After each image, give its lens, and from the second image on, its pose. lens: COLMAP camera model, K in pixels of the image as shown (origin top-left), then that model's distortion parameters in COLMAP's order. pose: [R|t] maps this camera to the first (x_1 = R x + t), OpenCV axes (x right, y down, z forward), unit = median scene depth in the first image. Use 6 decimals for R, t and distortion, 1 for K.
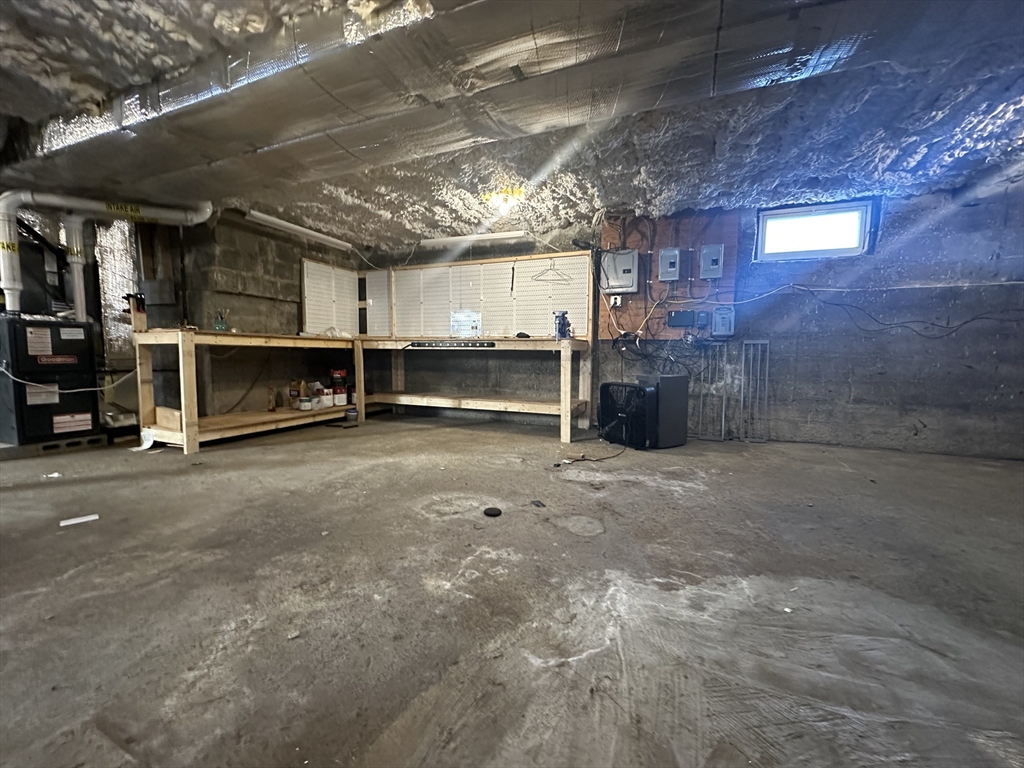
lens RADIAL K [[407.3, 0, 511.9], [0, 407.3, 384.1], [0, 0, 1]] dist [-0.000630, 0.000026]
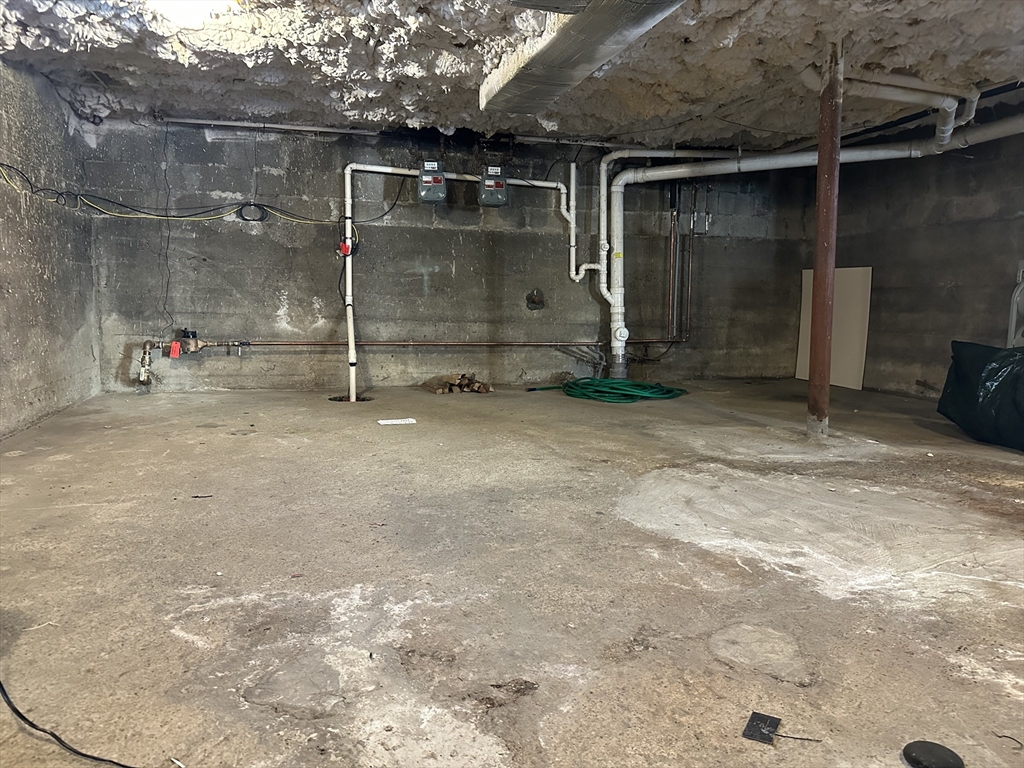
lens RADIAL K [[715.2, 0, 508.5], [0, 715.2, 380.8], [0, 0, 1]] dist [0.031581, -0.031664]
pose [[-0.614163, -0.107046, 0.781886, -0.162035], [0.043084, 0.984732, 0.168659, -0.070015], [-0.788003, 0.137271, -0.600174, 0.972502]]
